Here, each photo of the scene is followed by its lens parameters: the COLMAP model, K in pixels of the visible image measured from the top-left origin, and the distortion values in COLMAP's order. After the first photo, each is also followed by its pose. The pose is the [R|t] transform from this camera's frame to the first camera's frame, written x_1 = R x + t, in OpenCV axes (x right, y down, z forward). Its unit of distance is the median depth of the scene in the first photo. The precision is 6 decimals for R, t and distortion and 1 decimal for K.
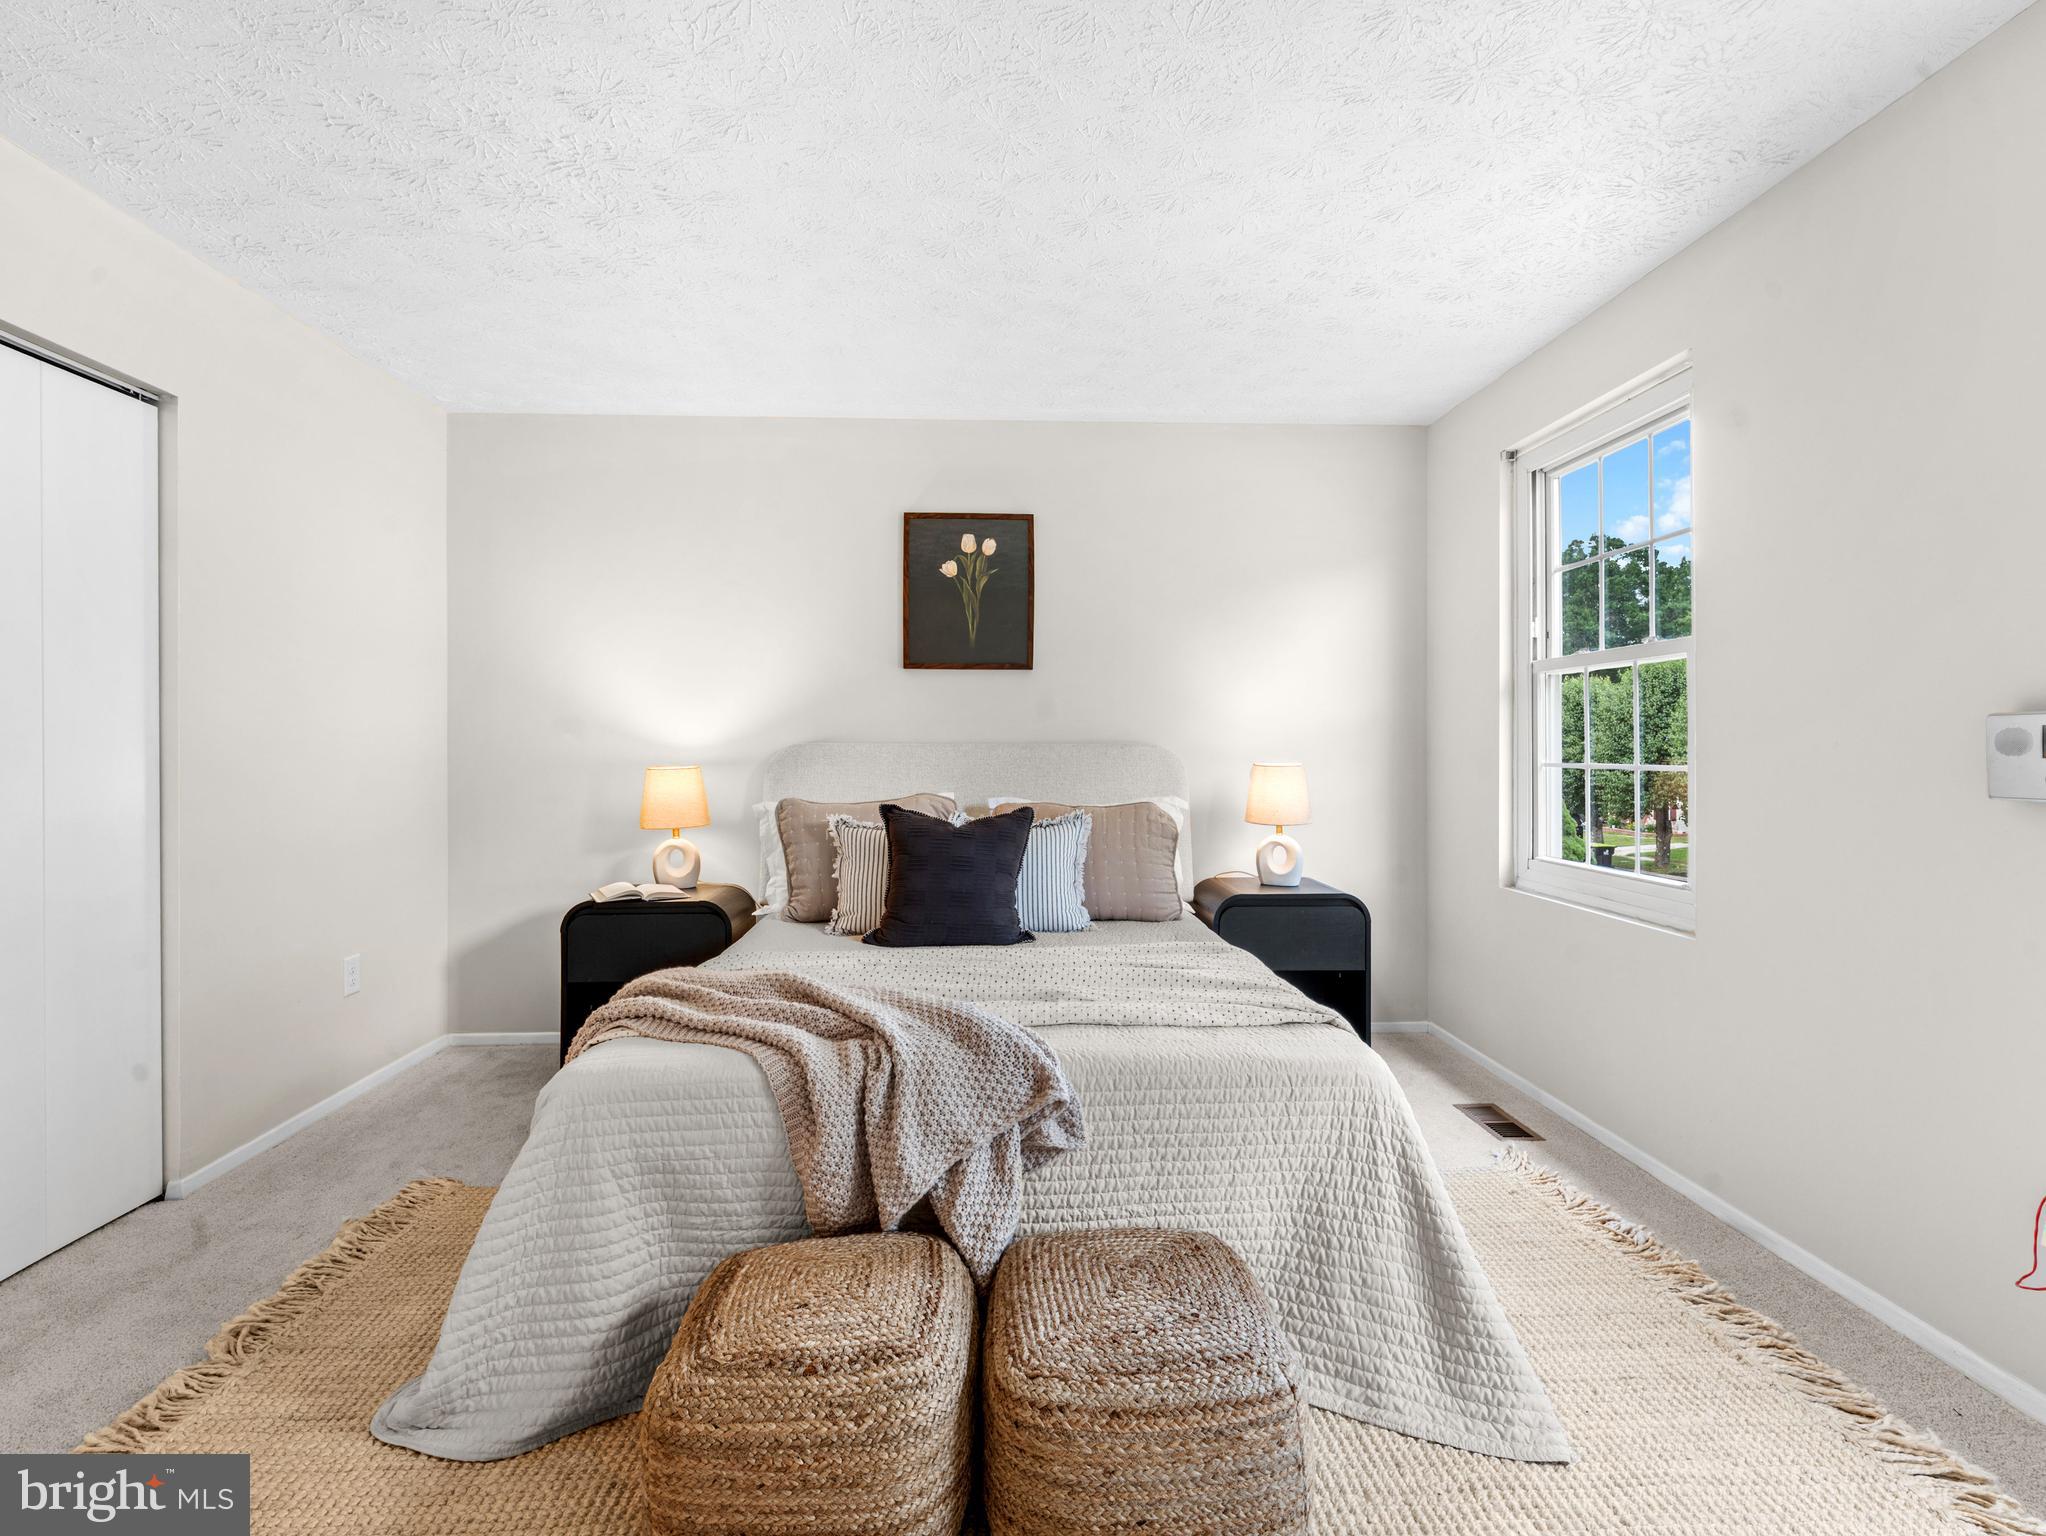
lens RADIAL K [[953.4, 0, 1018.6], [0, 953.4, 746.3], [0, 0, 1]] dist [0.008890, -0.006233]
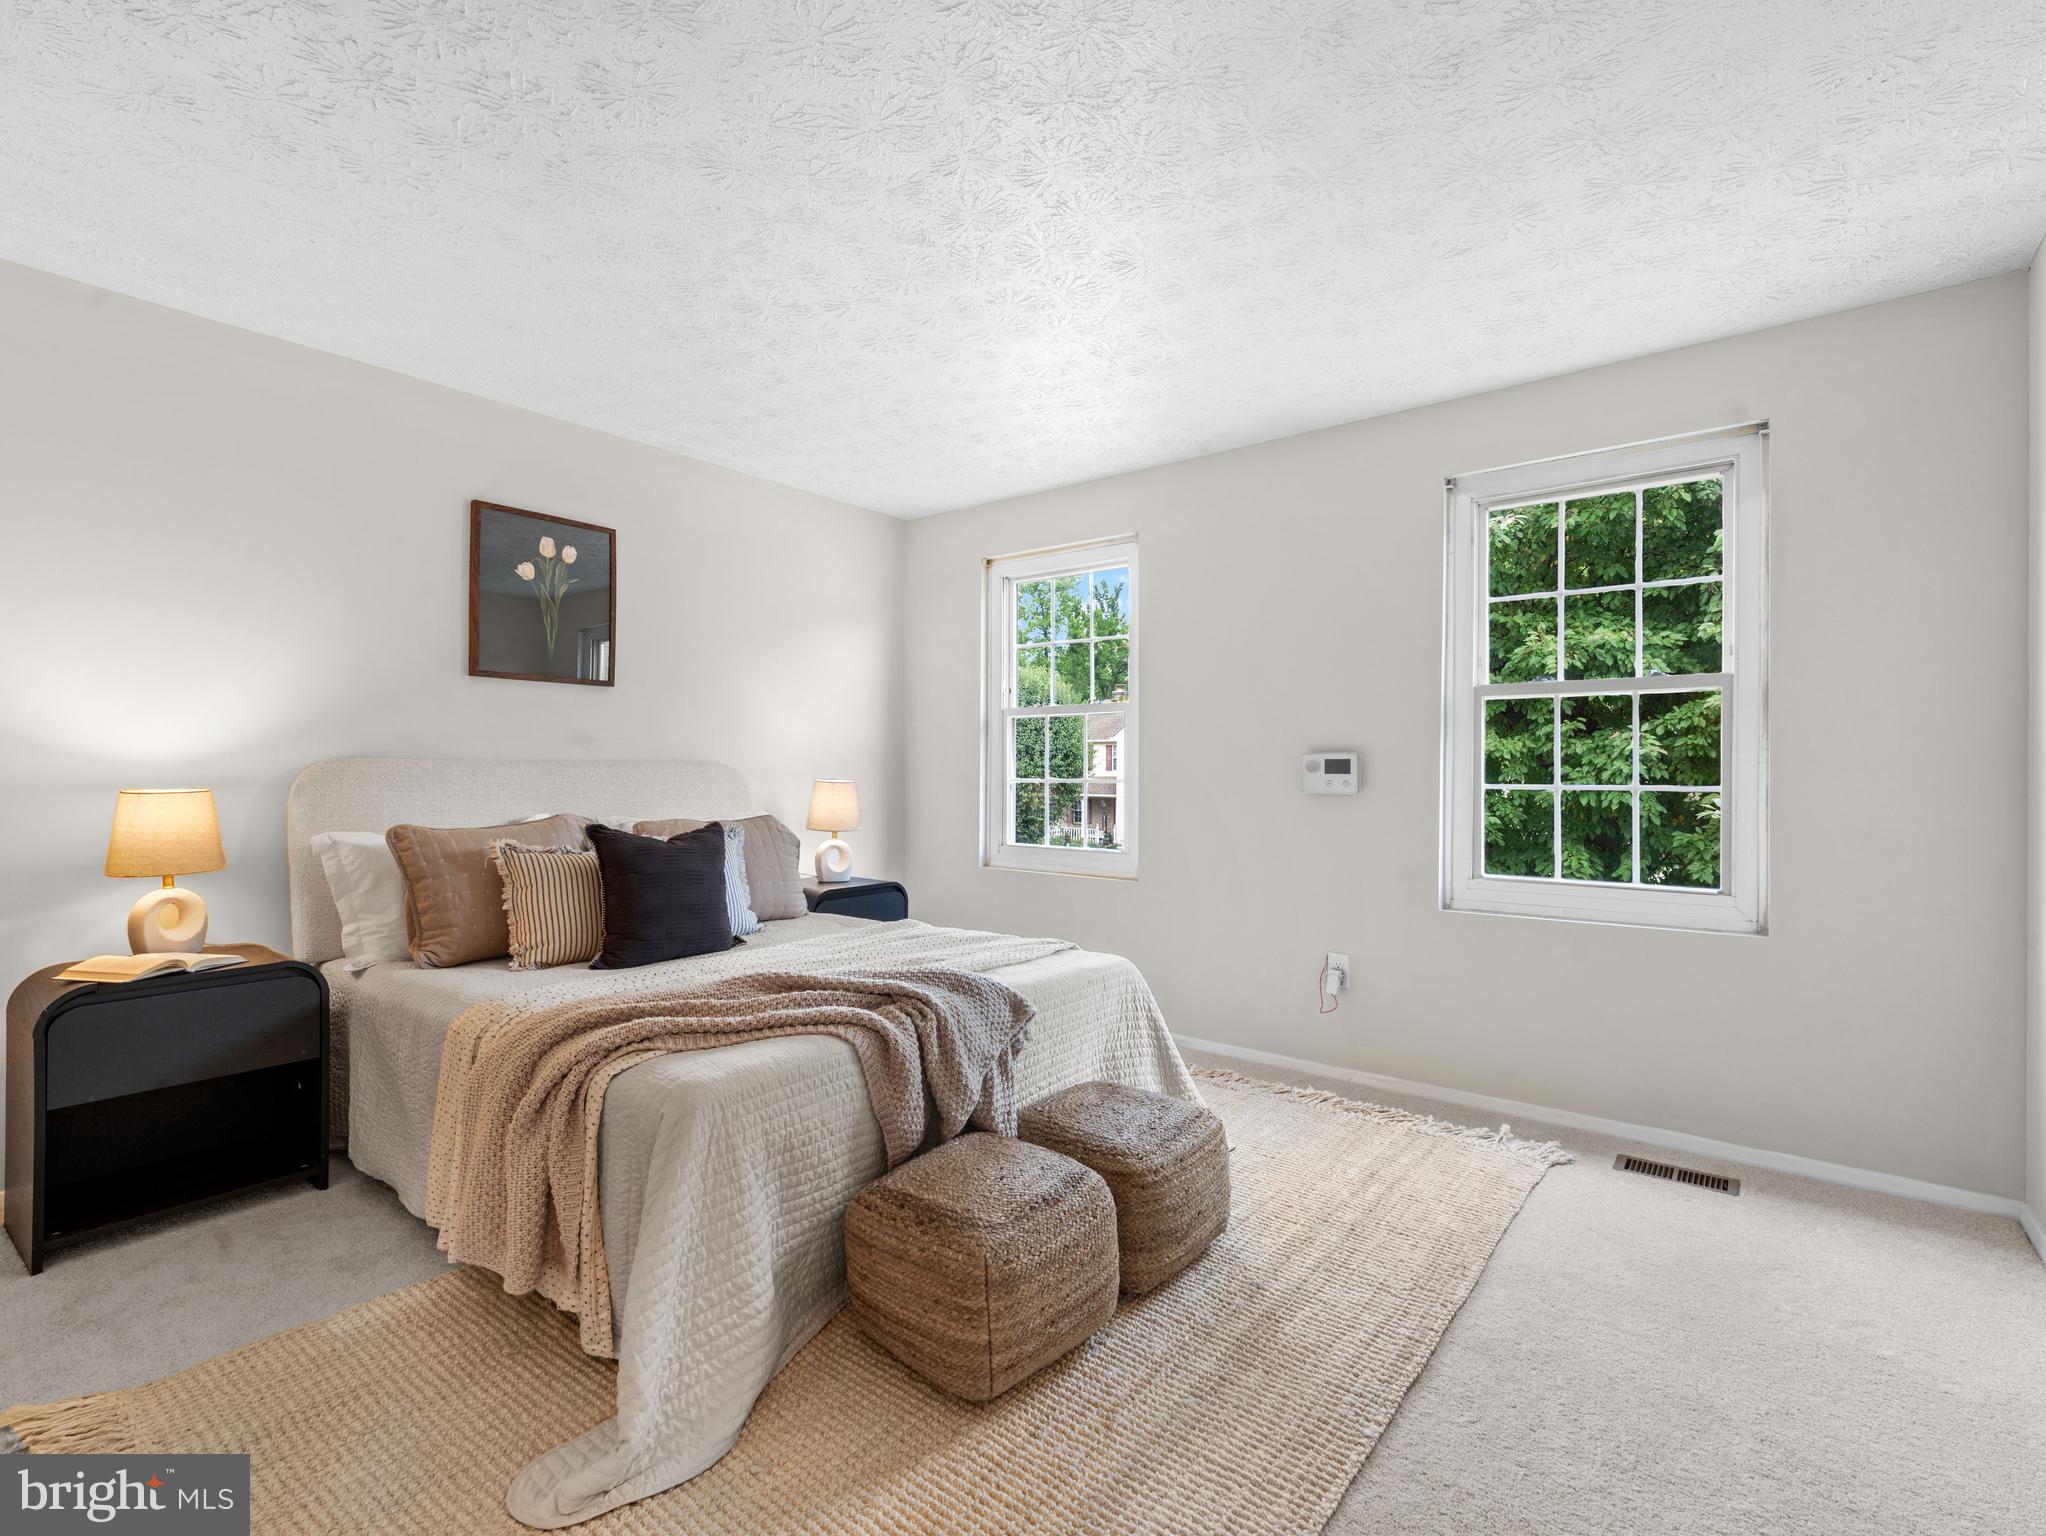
lens RADIAL K [[953.4, 0, 1018.7], [0, 953.4, 767.2], [0, 0, 1]] dist [0.008890, -0.006233]
pose [[0.651689, 0.005924, 0.758463, -0.584376], [-0.004282, 0.999982, -0.004131, 0.005951], [-0.758474, -0.000556, 0.651703, 0.050458]]
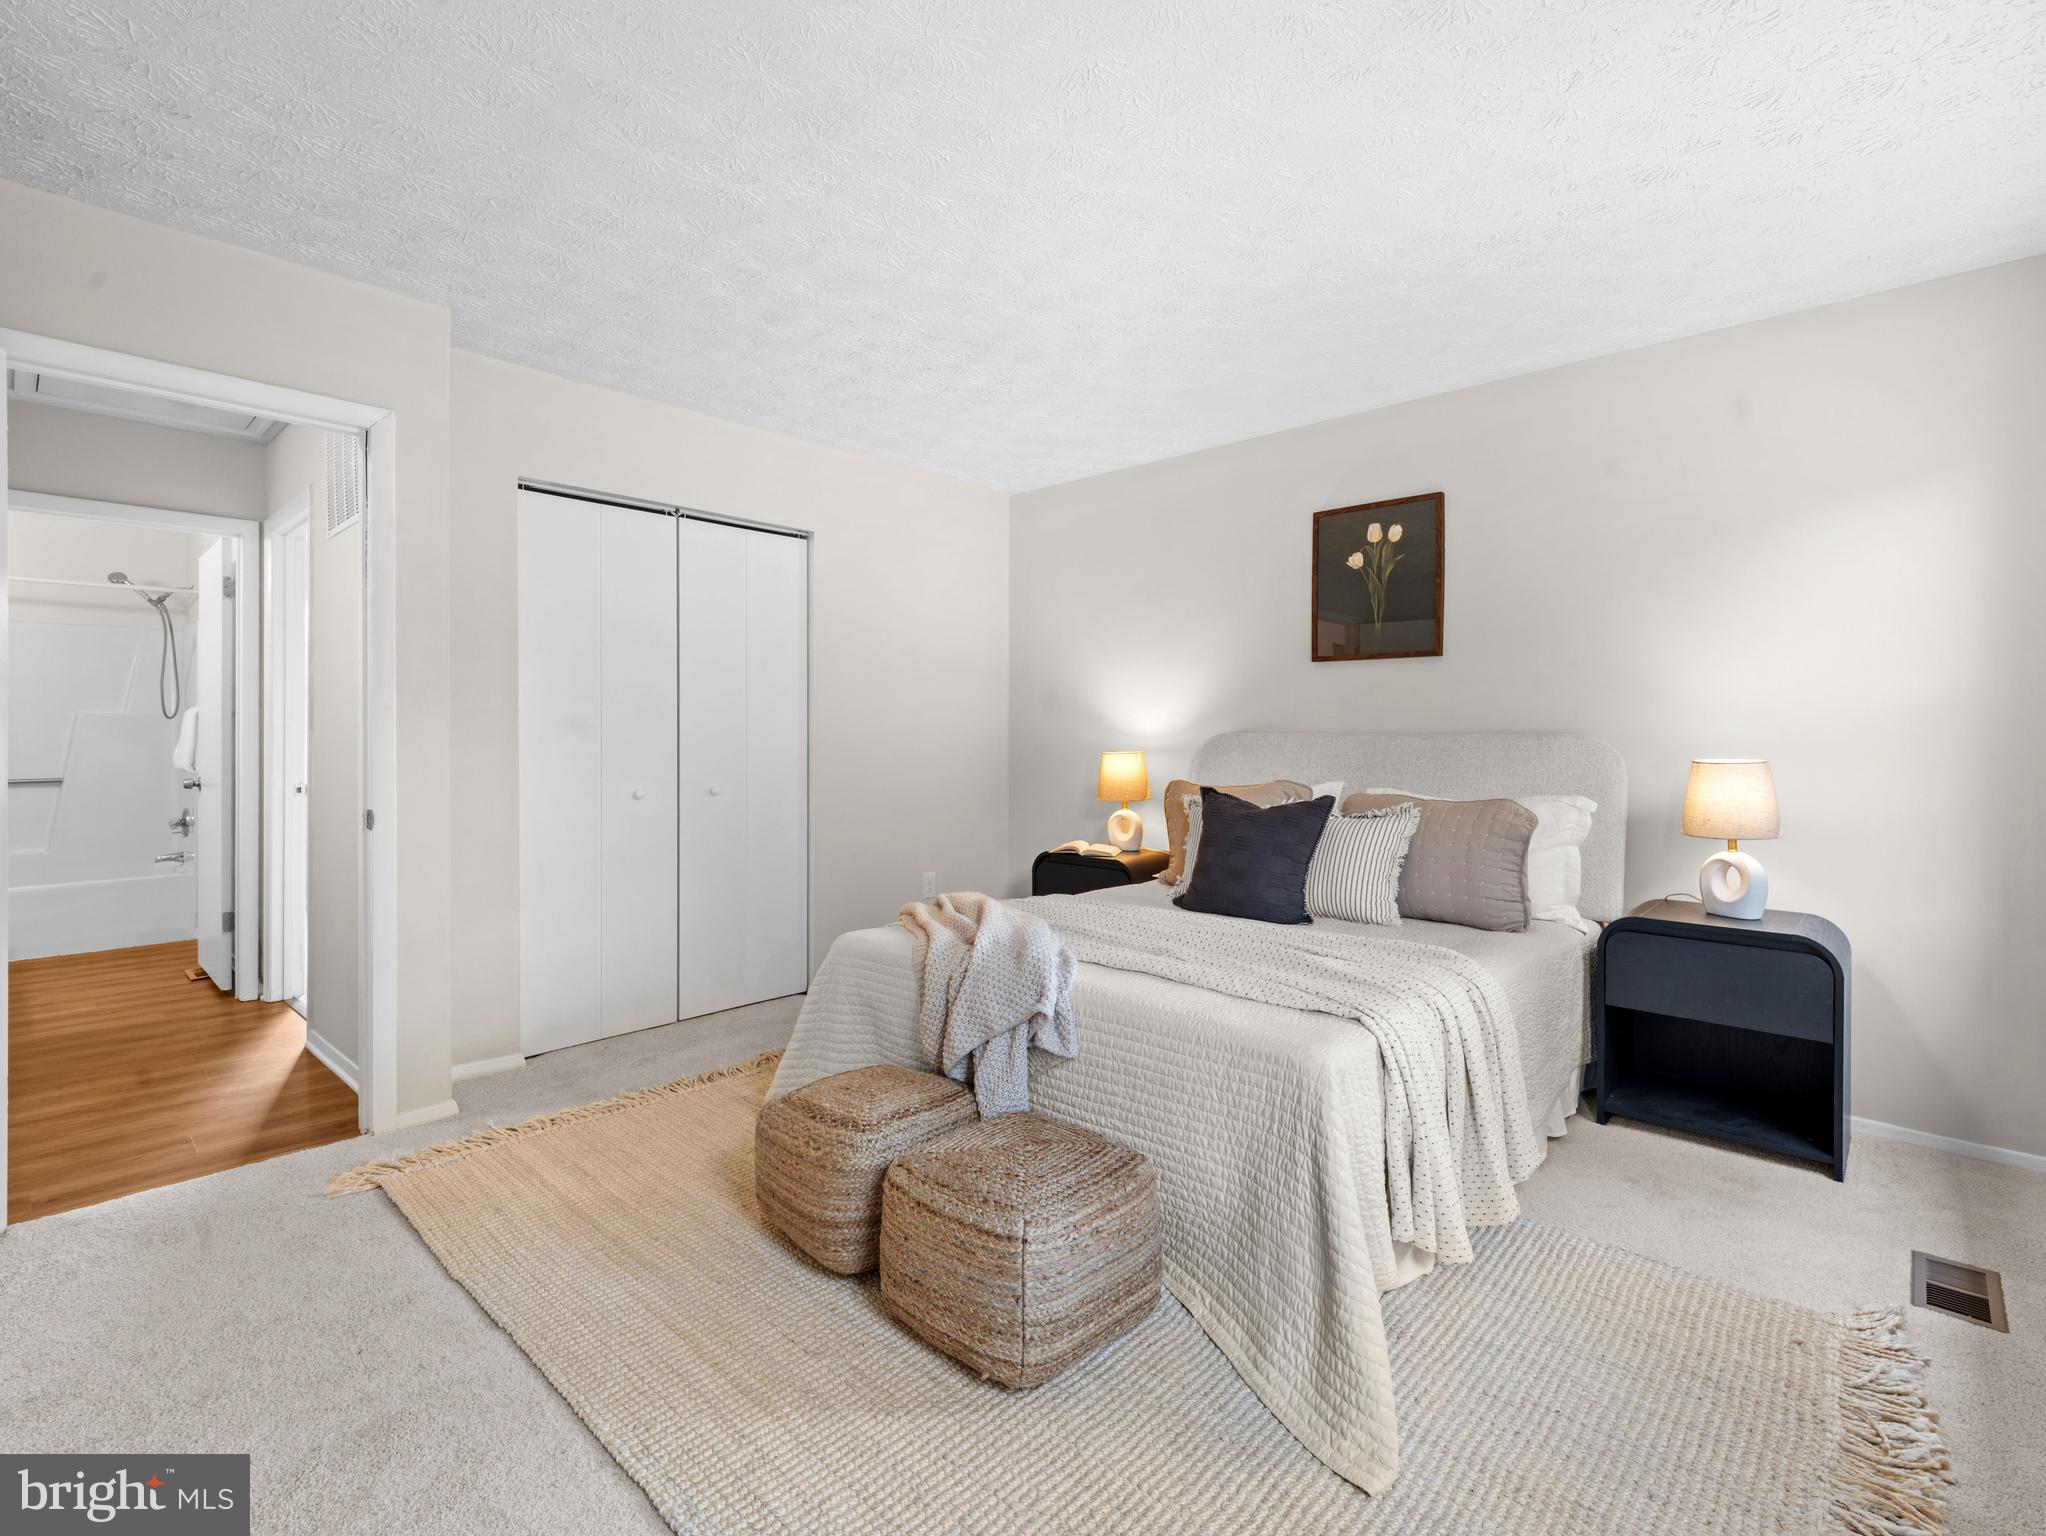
lens RADIAL K [[953.4, 0, 1021.2], [0, 953.4, 738.9], [0, 0, 1]] dist [0.008890, -0.006233]
pose [[0.702383, 0.006461, -0.711769, 0.508310], [-0.004627, 0.999979, 0.004511, -0.000247], [0.711784, 0.000125, 0.702399, 0.045937]]
